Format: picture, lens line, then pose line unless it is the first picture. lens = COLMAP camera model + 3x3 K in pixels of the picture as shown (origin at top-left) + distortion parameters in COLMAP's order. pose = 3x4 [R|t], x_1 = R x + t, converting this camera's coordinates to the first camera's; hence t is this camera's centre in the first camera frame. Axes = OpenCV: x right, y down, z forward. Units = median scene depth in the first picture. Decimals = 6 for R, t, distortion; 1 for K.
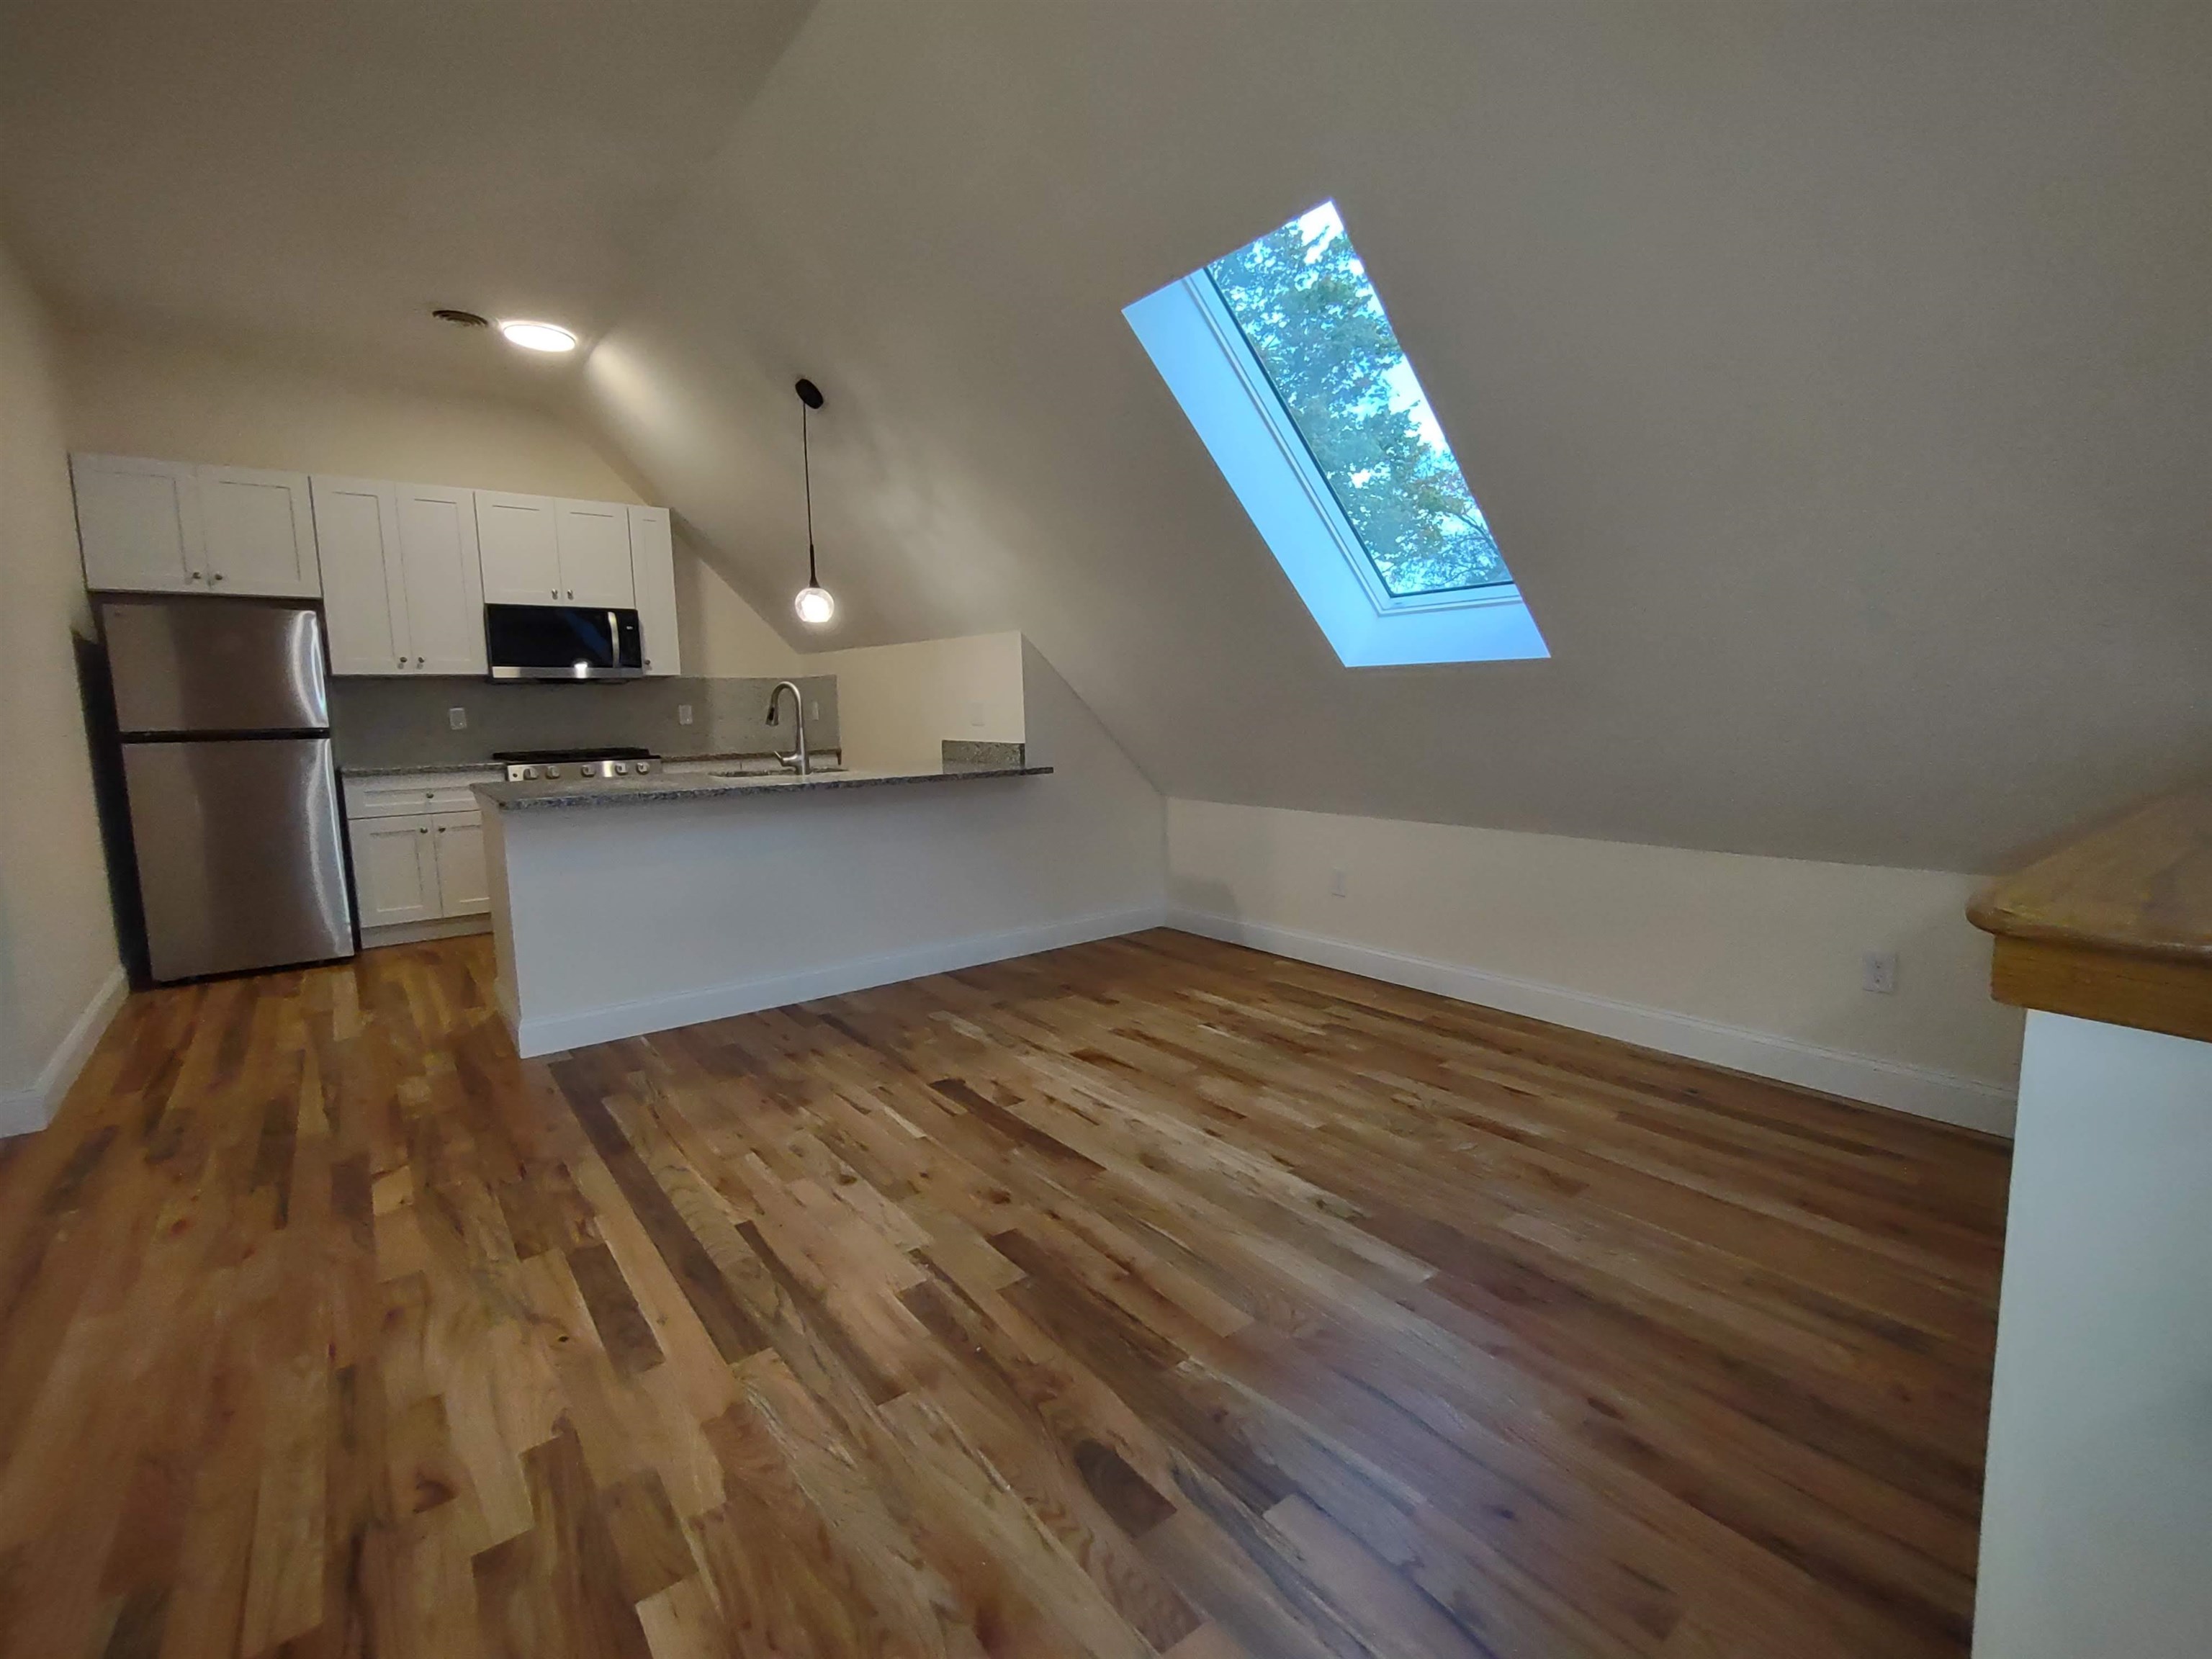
lens RADIAL K [[1009.9, 0, 1113.3], [0, 1009.9, 833.8], [0, 0, 1]] dist [-0.001254, -0.000080]
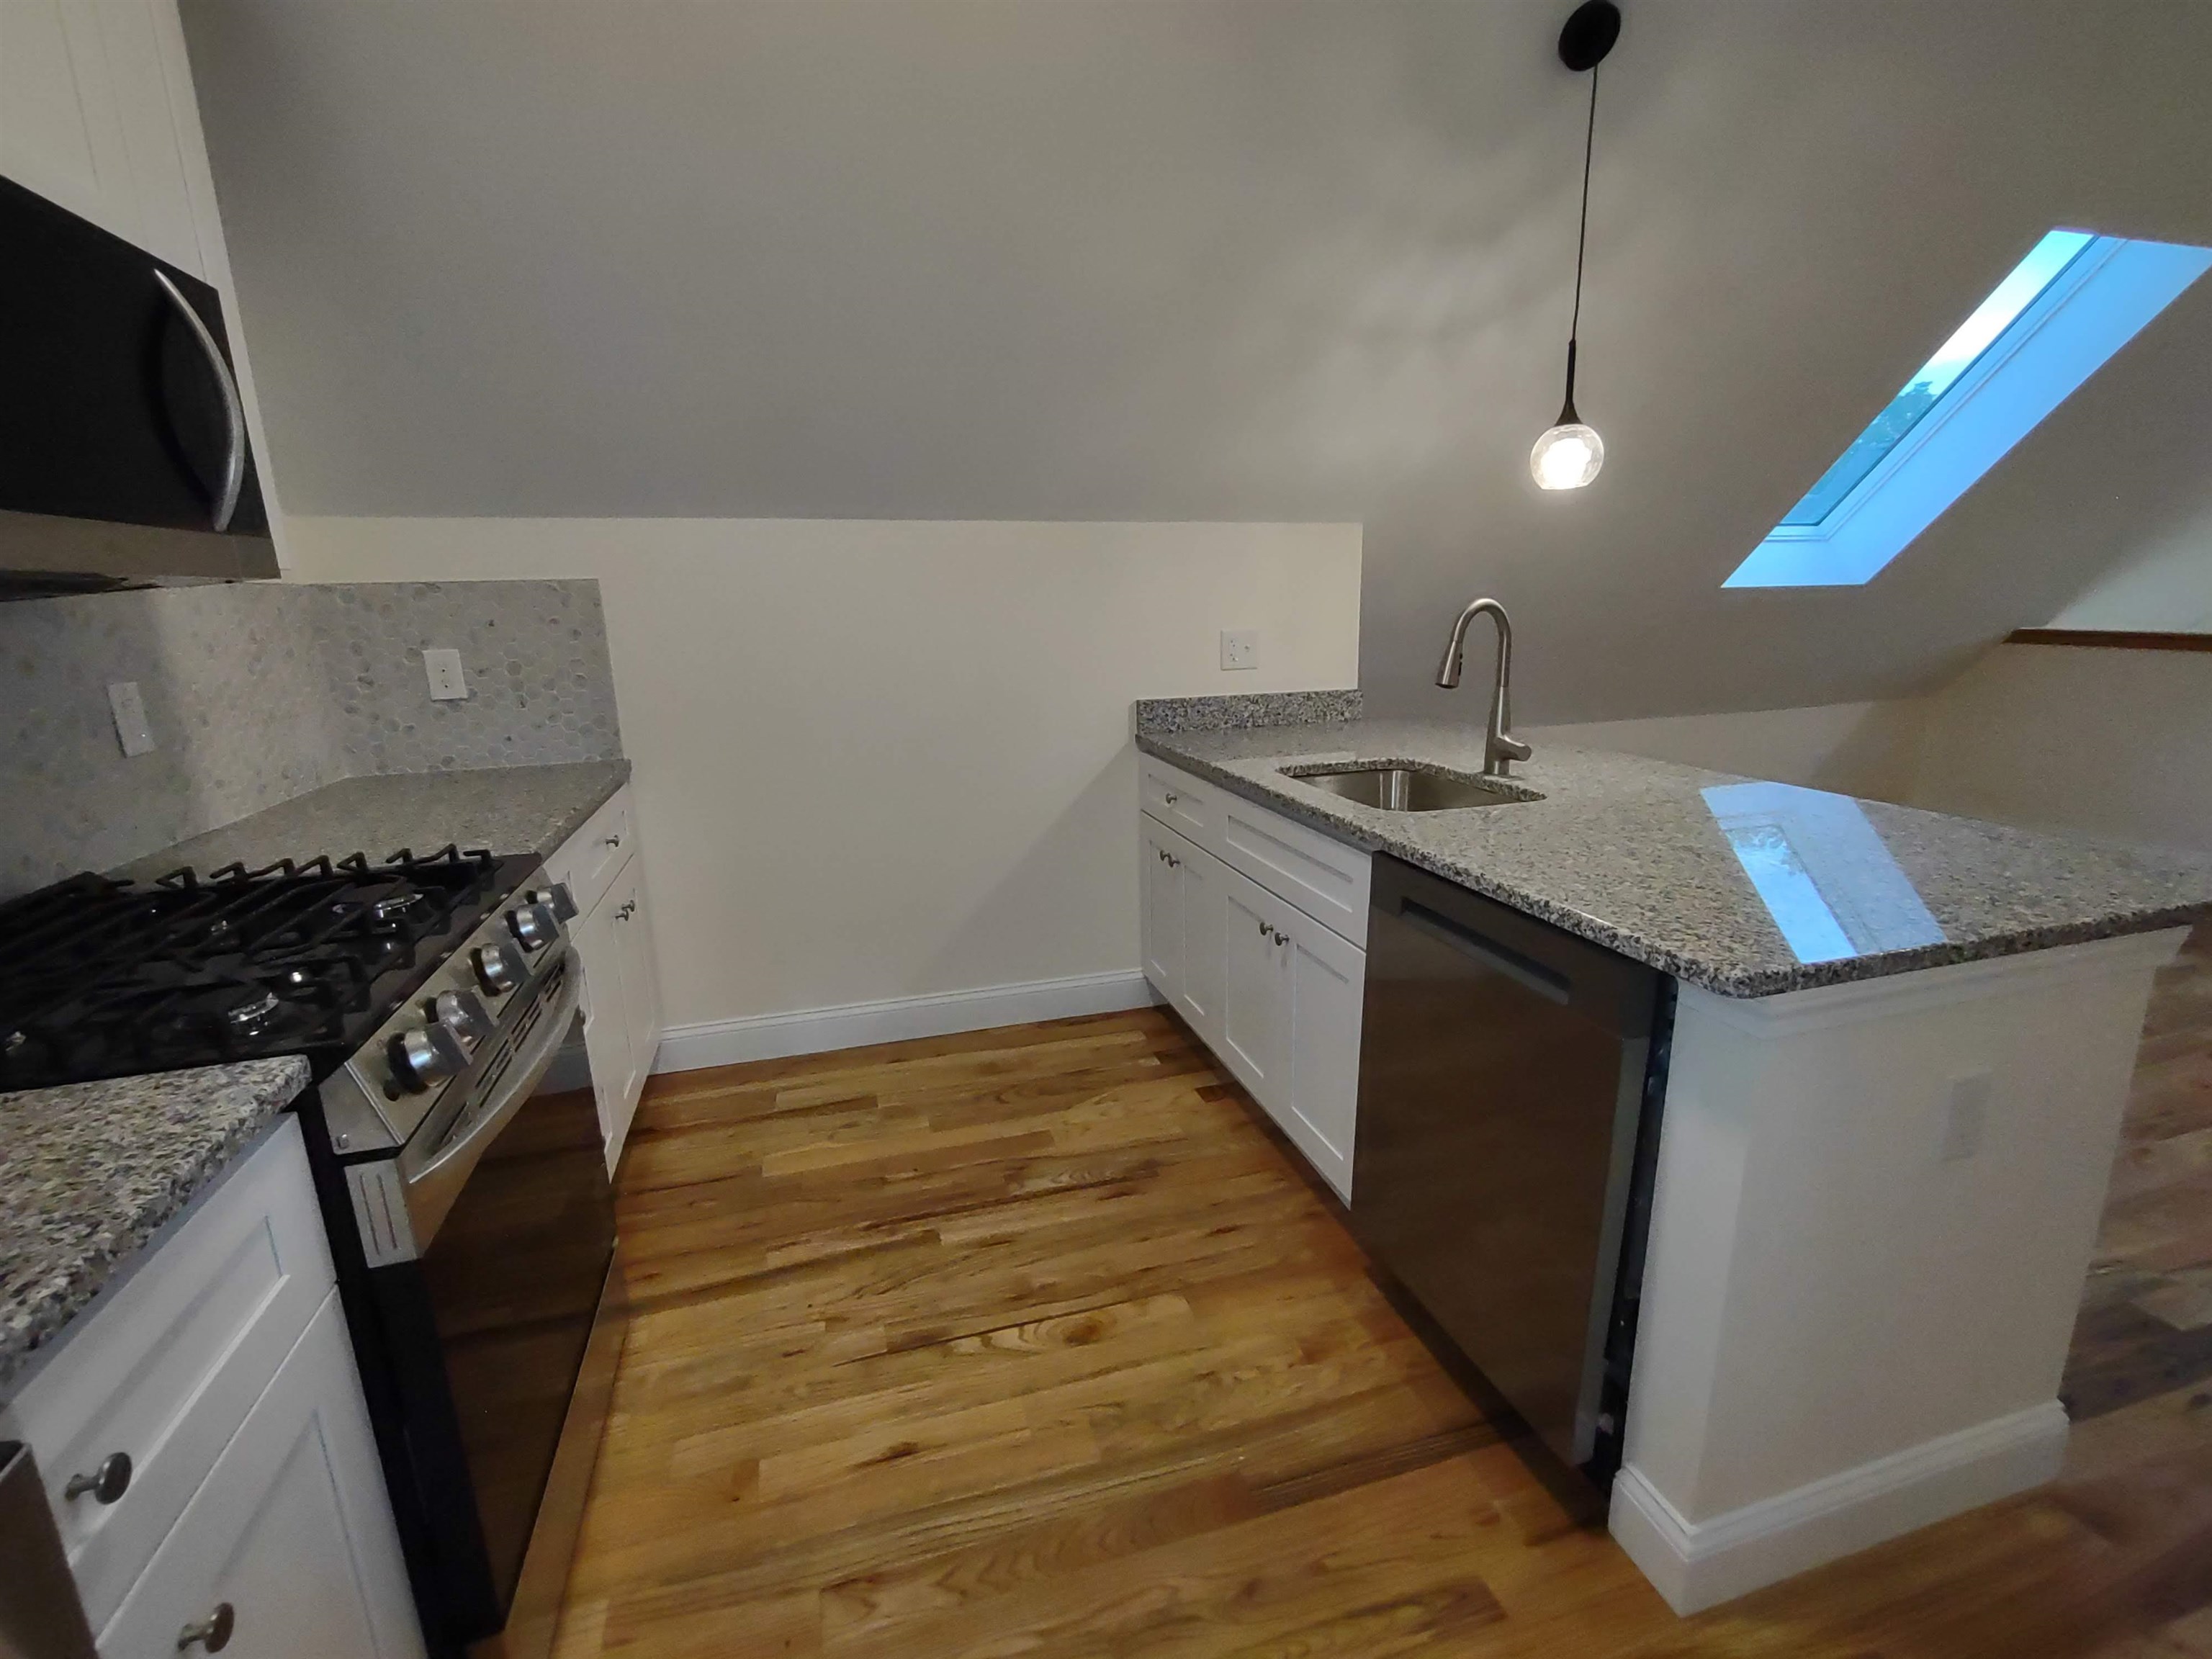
lens RADIAL K [[1009.9, 0, 1113.3], [0, 1009.9, 833.8], [0, 0, 1]] dist [-0.001254, -0.000080]
pose [[0.348302, -0.207240, 0.914187, -0.933021], [0.139962, 0.975820, 0.167886, -0.152754], [-0.926875, 0.069476, 0.368886, 1.043077]]
